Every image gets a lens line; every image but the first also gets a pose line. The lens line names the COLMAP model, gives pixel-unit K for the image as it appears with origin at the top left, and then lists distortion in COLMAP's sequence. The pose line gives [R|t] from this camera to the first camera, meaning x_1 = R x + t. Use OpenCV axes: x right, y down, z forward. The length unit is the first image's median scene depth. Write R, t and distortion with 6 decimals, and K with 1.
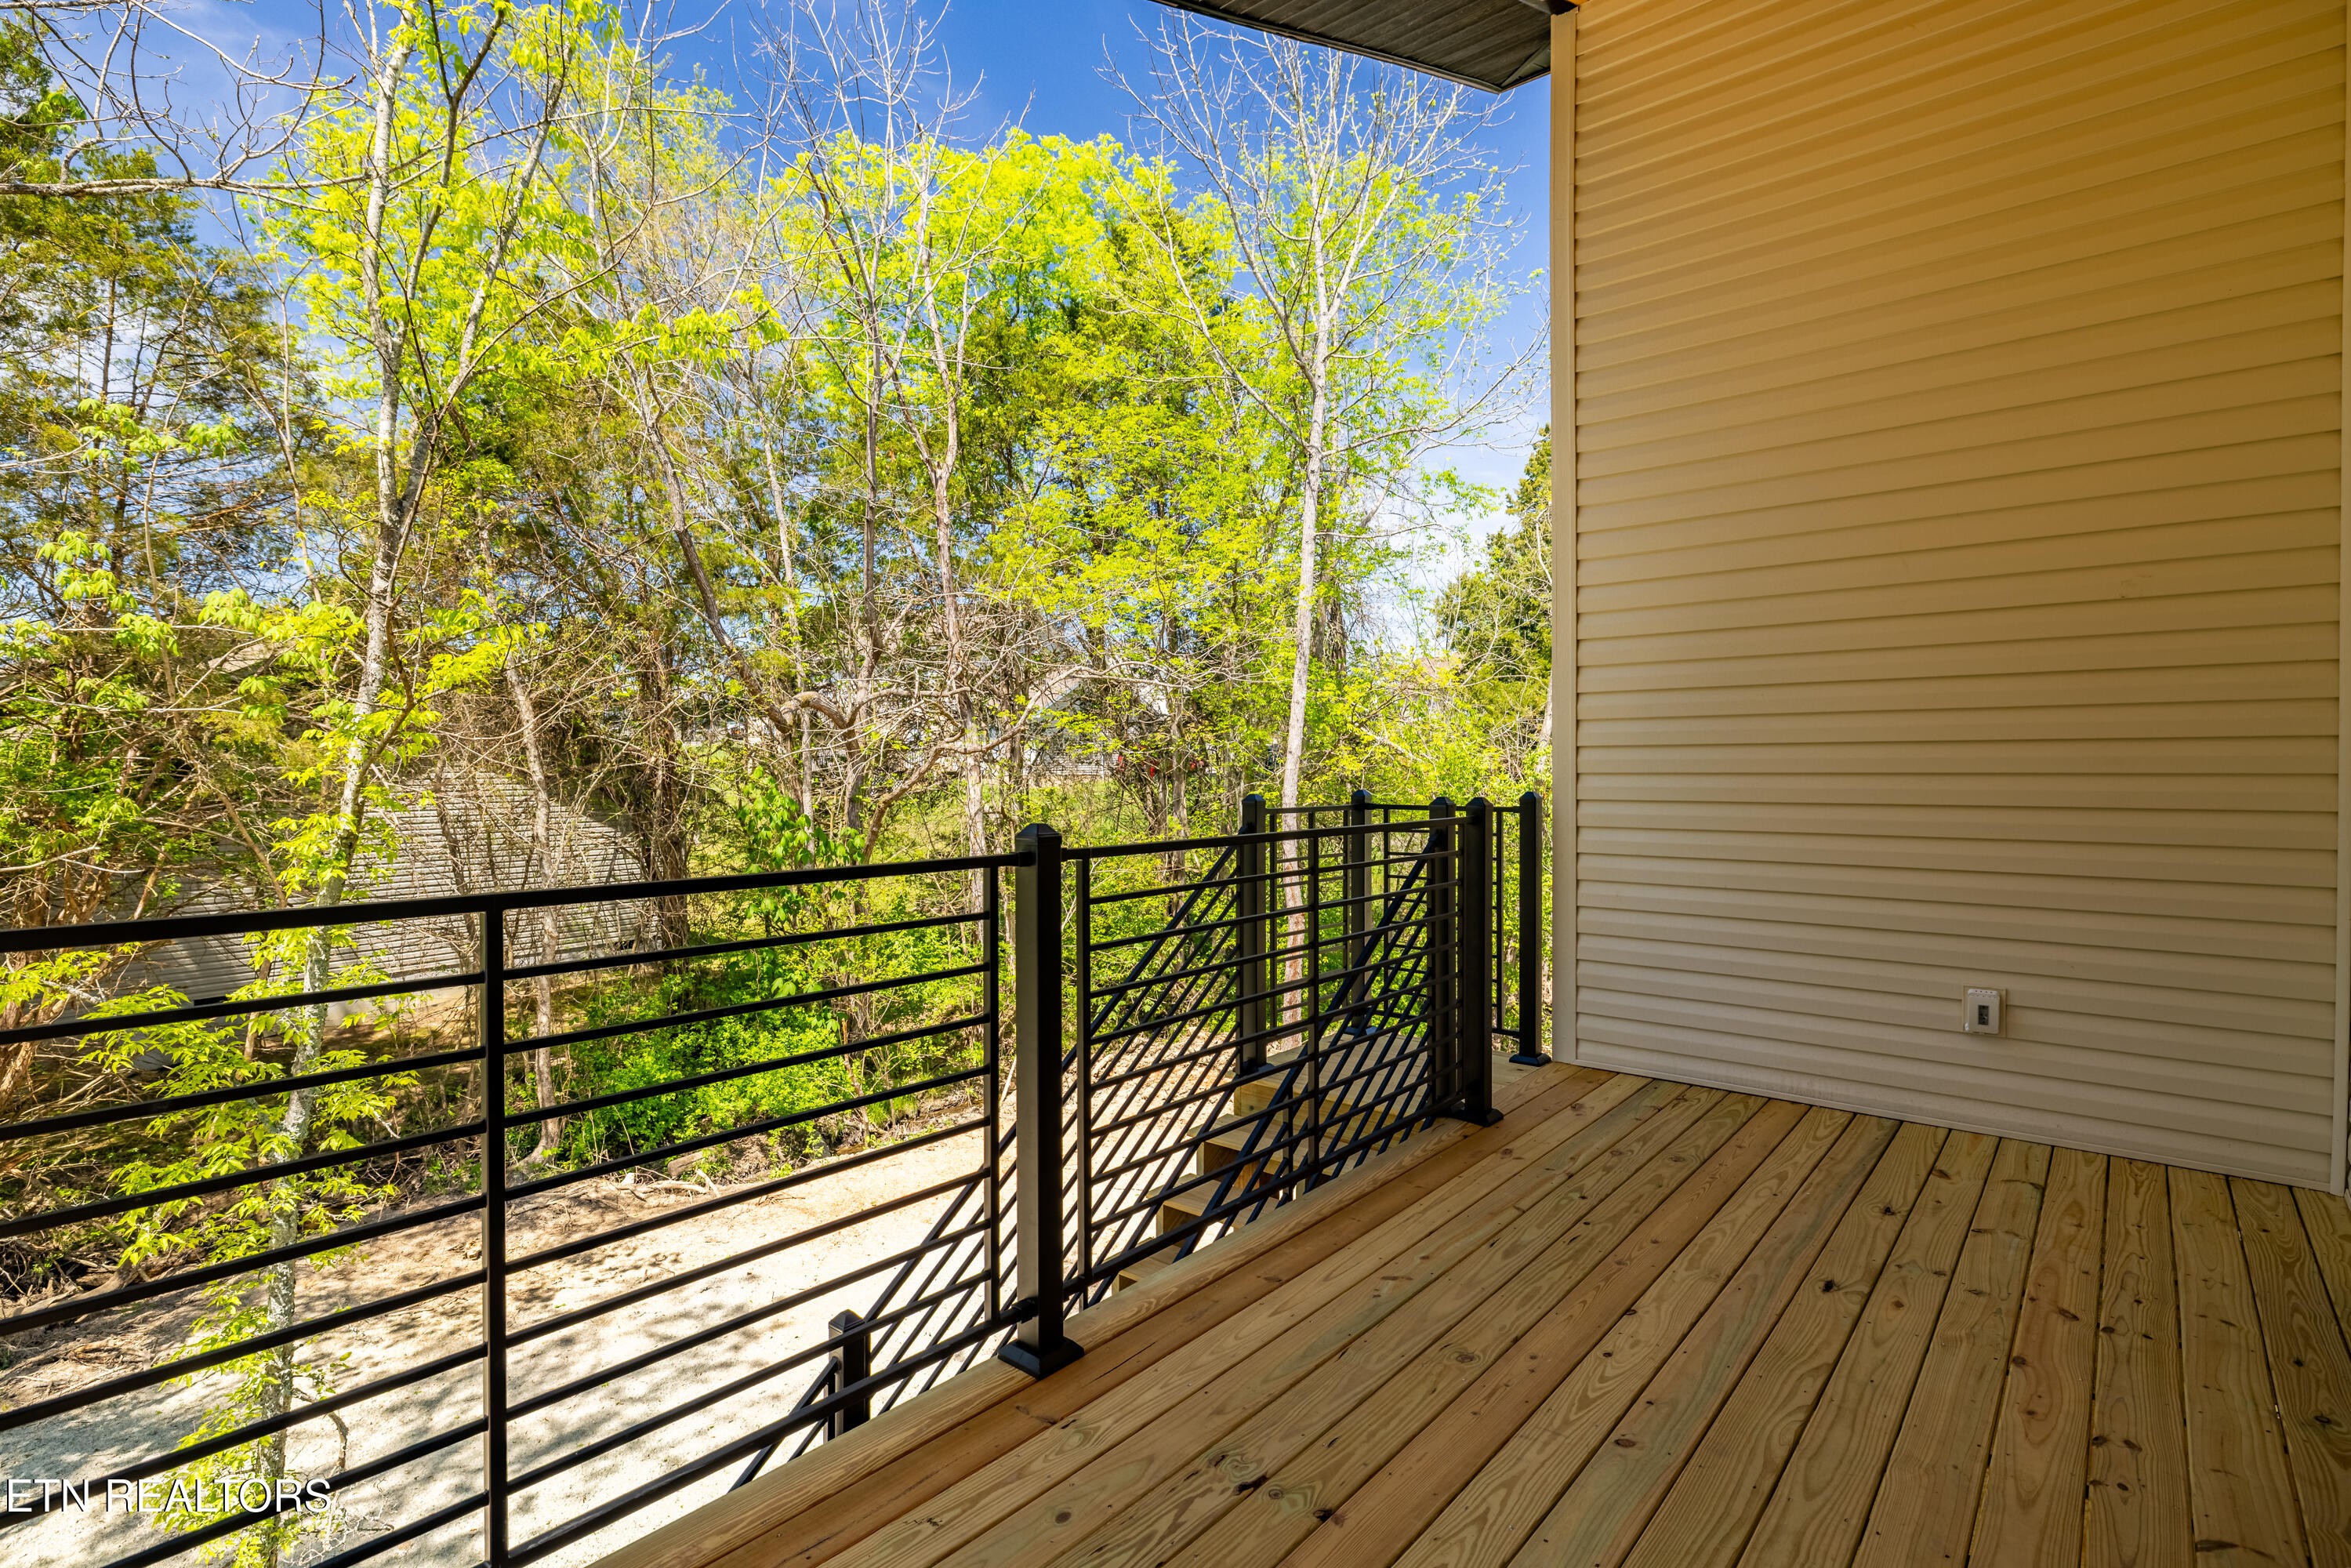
lens RADIAL K [[1149.2, 0, 1175.5], [0, 1149.2, 784.0], [0, 0, 1]] dist [0.000754, 0.001356]
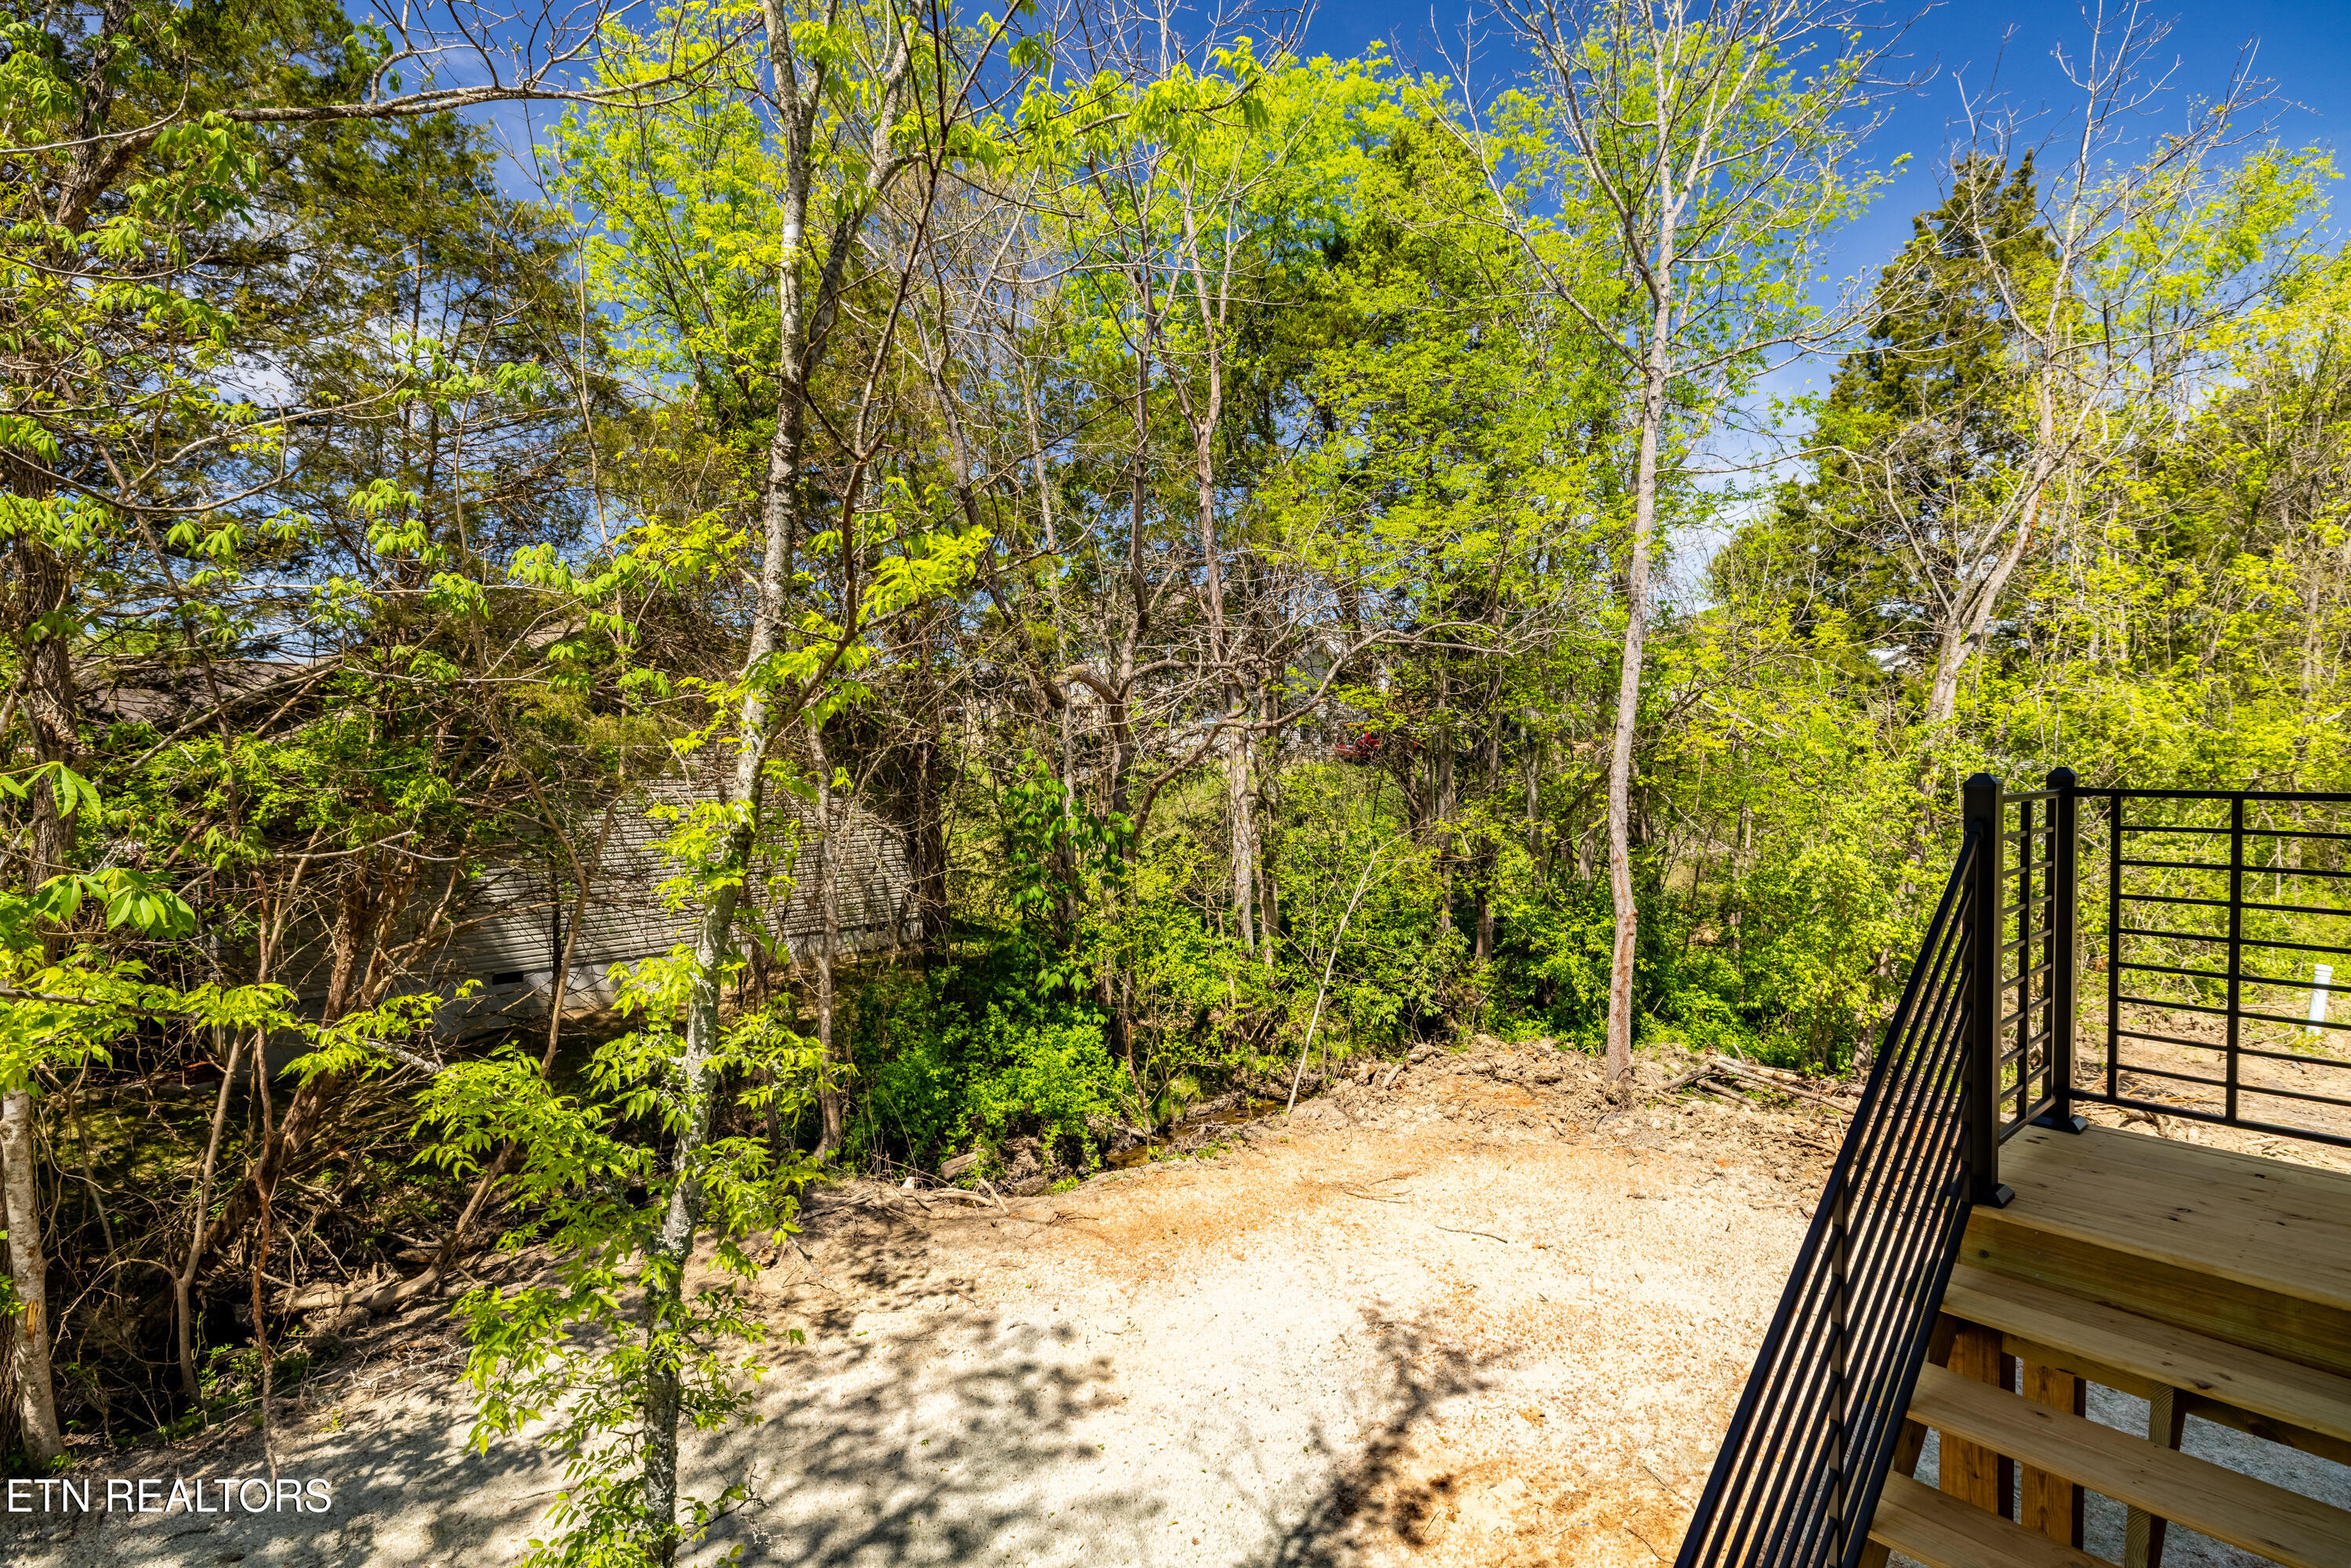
lens RADIAL K [[1149.2, 0, 1175.5], [0, 1149.2, 784.0], [0, 0, 1]] dist [0.000754, 0.001356]
pose [[0.986881, 0.002458, -0.161430, -0.096048], [0.000082, 0.999876, 0.015730, 0.001469], [0.161449, -0.015536, 0.986759, 0.098128]]
